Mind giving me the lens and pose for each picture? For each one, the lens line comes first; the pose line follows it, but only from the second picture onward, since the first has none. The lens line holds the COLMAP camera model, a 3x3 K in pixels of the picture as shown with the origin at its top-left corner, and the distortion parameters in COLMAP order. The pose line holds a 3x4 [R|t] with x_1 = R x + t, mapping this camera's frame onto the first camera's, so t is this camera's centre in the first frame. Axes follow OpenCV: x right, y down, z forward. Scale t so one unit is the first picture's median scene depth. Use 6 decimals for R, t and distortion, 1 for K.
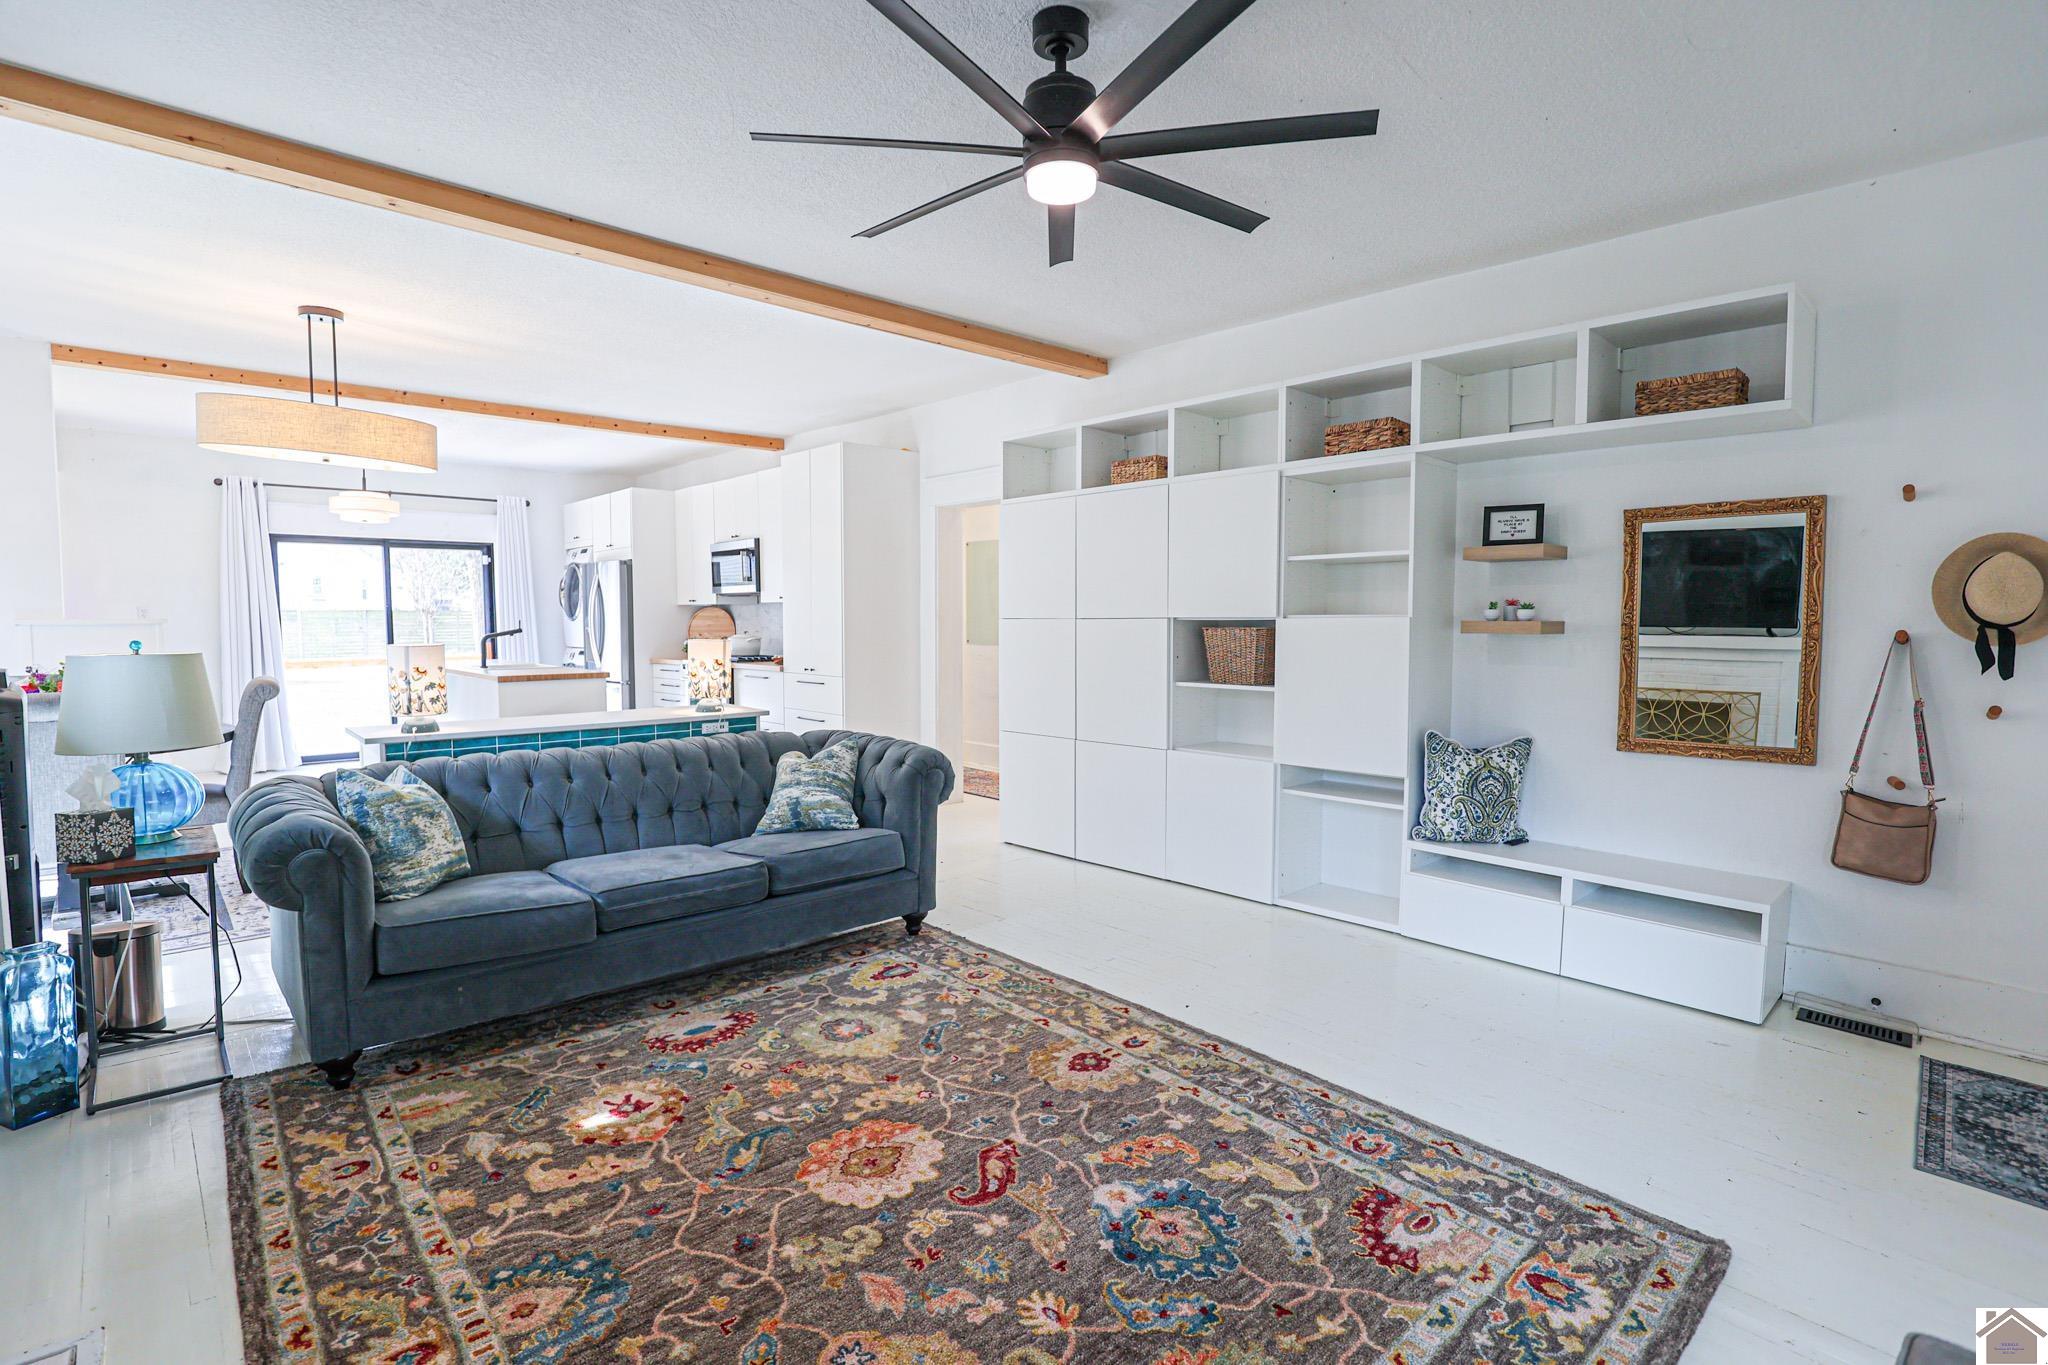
lens RADIAL K [[973.3, 0, 1025.7], [0, 973.3, 674.2], [0, 0, 1]] dist [-0.029762, 0.001201]
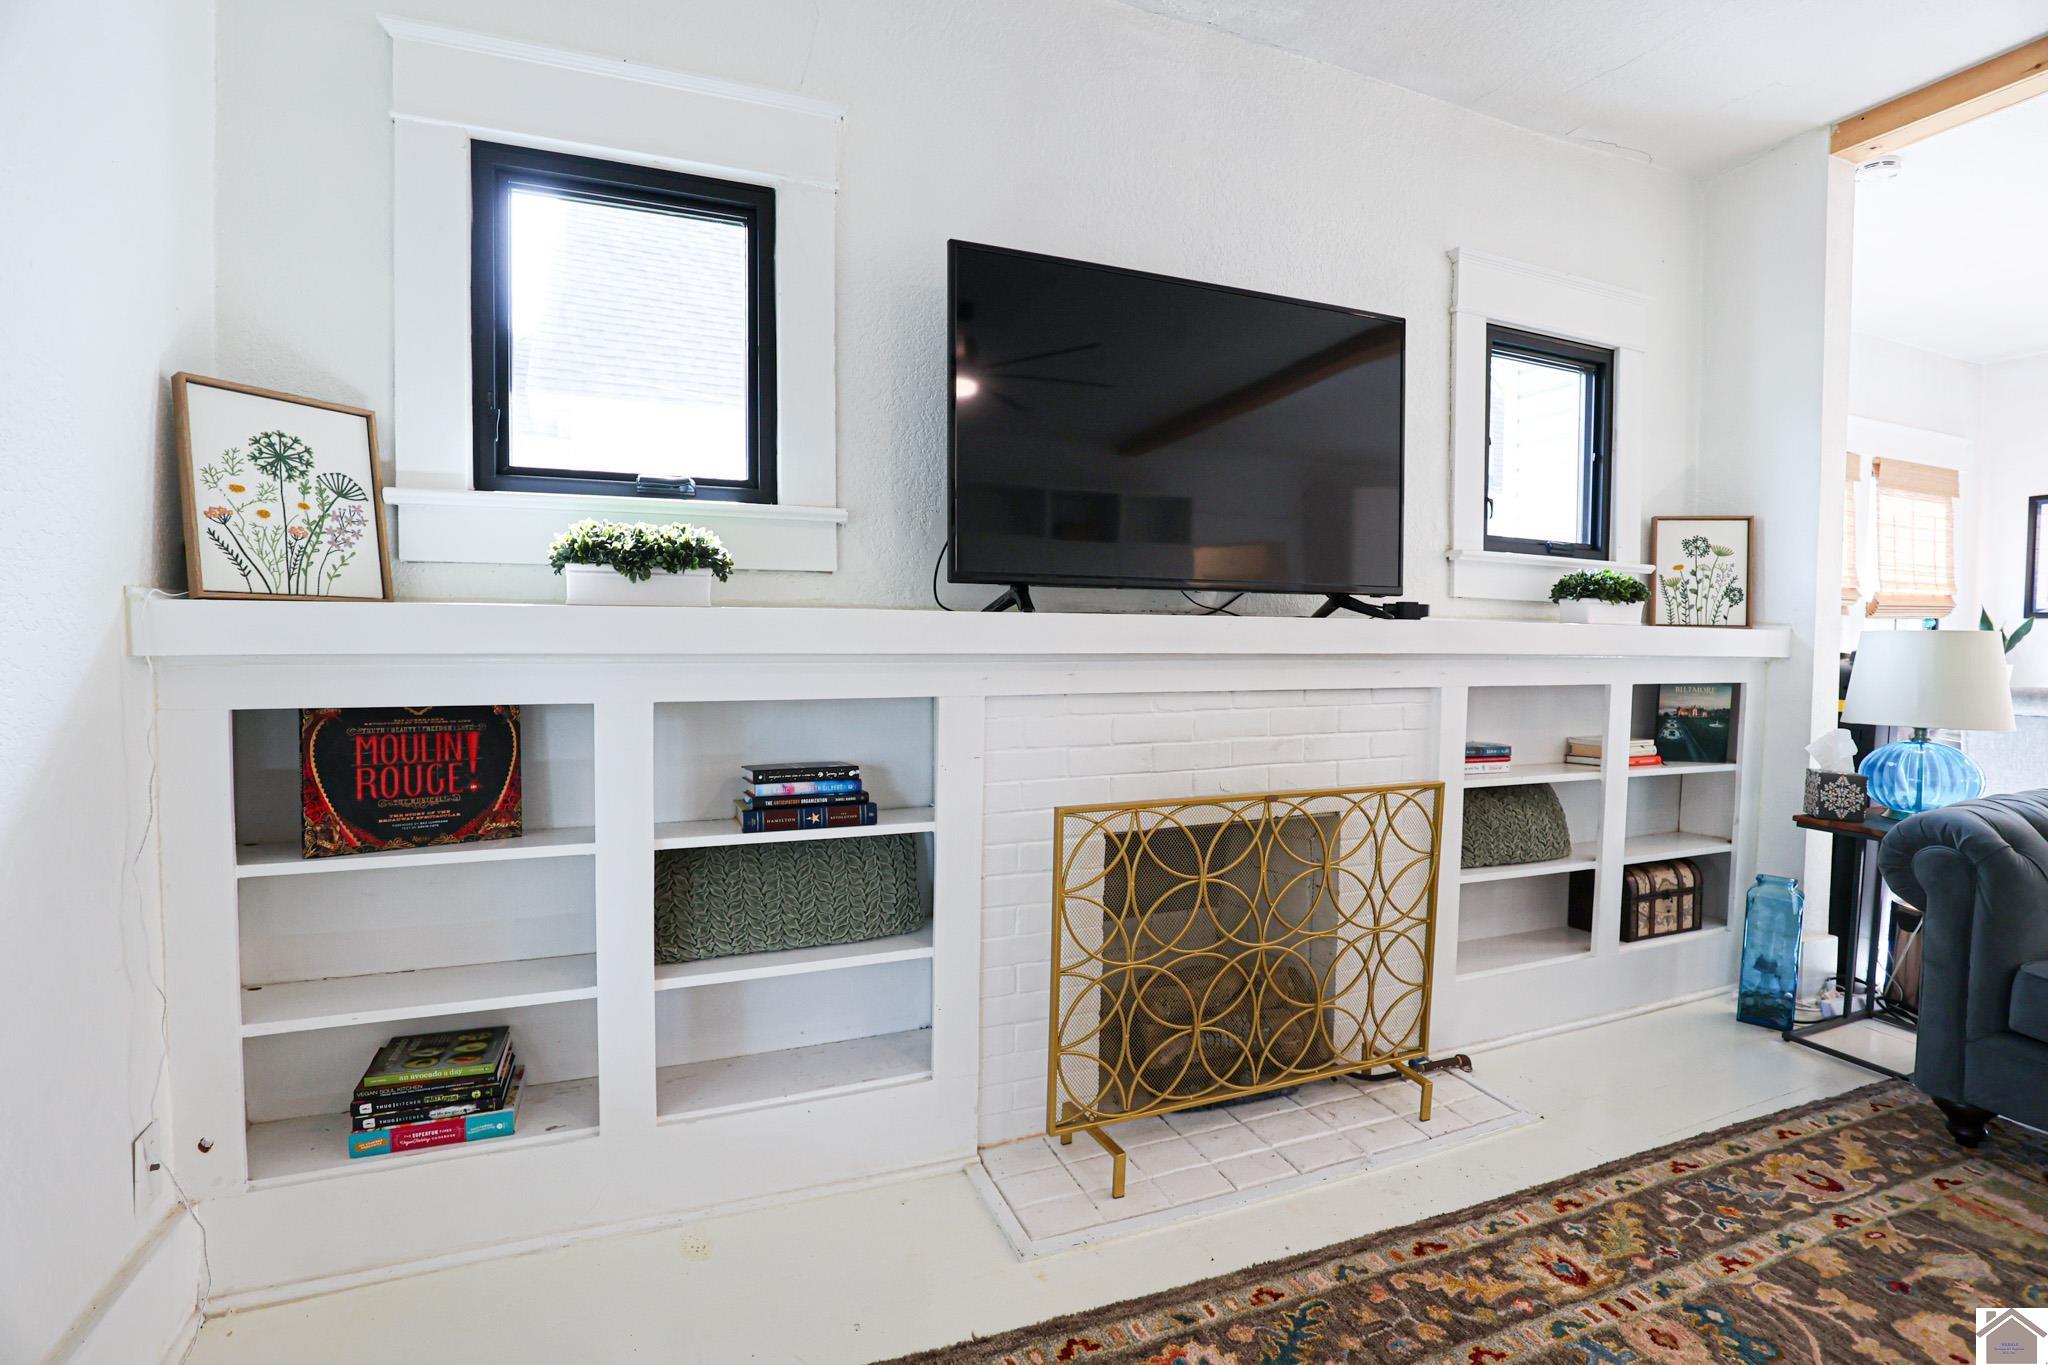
lens RADIAL K [[939.4, 0, 1027.7], [0, 939.4, 672.7], [0, 0, 1]] dist [-0.040583, 0.009026]
pose [[-0.356884, 0.024761, -0.933820, 0.296810], [-0.071407, 0.996001, 0.053700, 0.037131], [0.931415, 0.085846, -0.353689, 0.466295]]
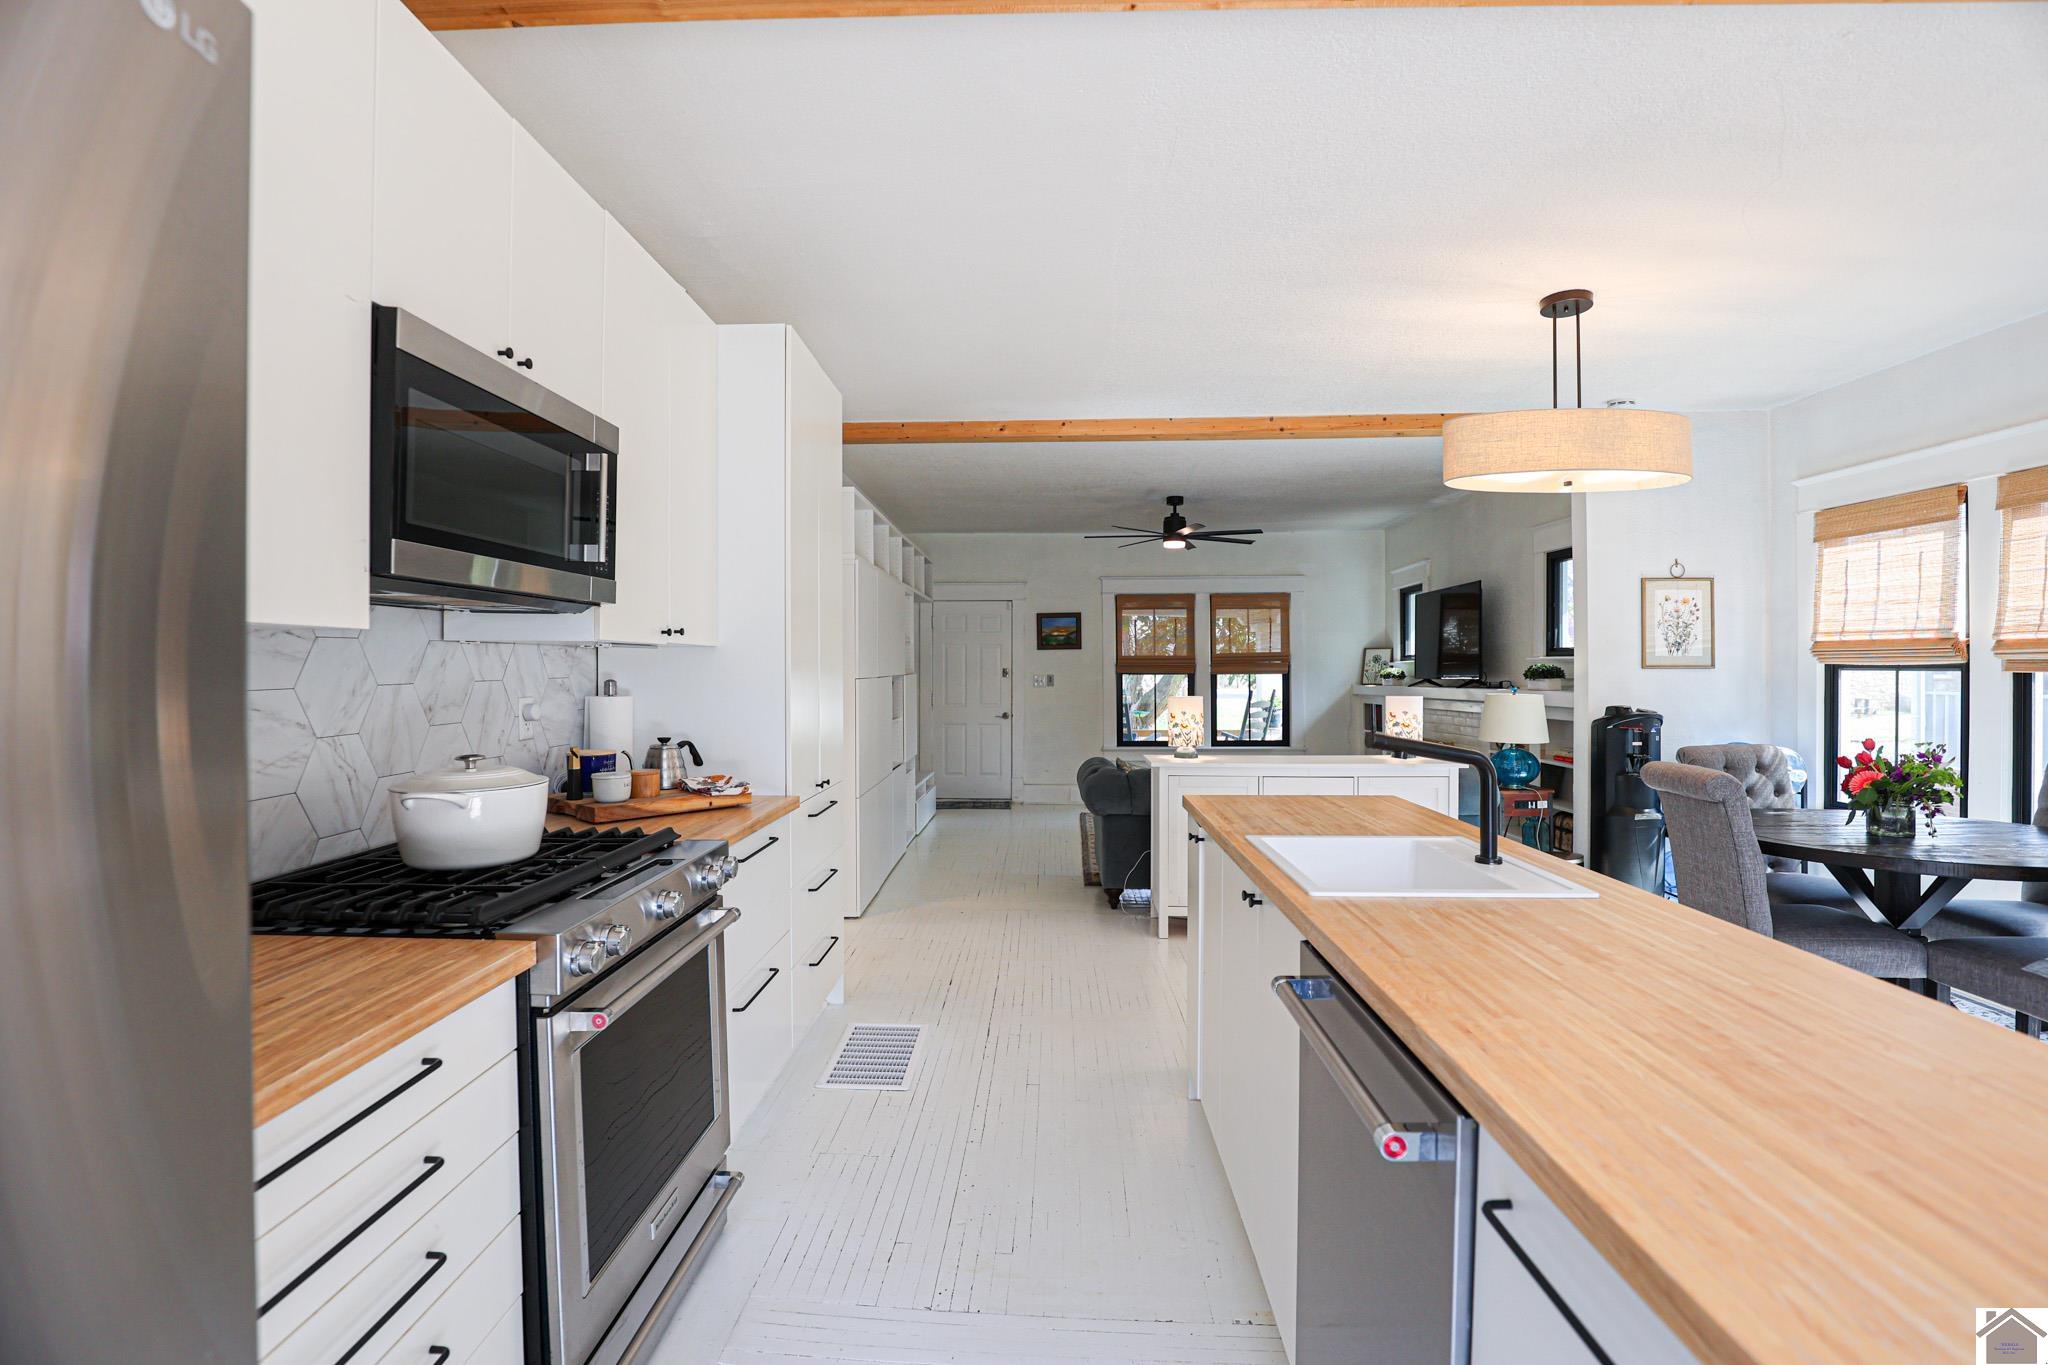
lens RADIAL K [[940.3, 0, 1019.0], [0, 940.3, 676.4], [0, 0, 1]] dist [-0.035797, 0.006817]
pose [[-0.705054, -0.007391, 0.709115, -1.609237], [0.041186, 0.997831, 0.051350, -0.205088], [-0.707956, 0.065410, -0.703221, 3.153305]]
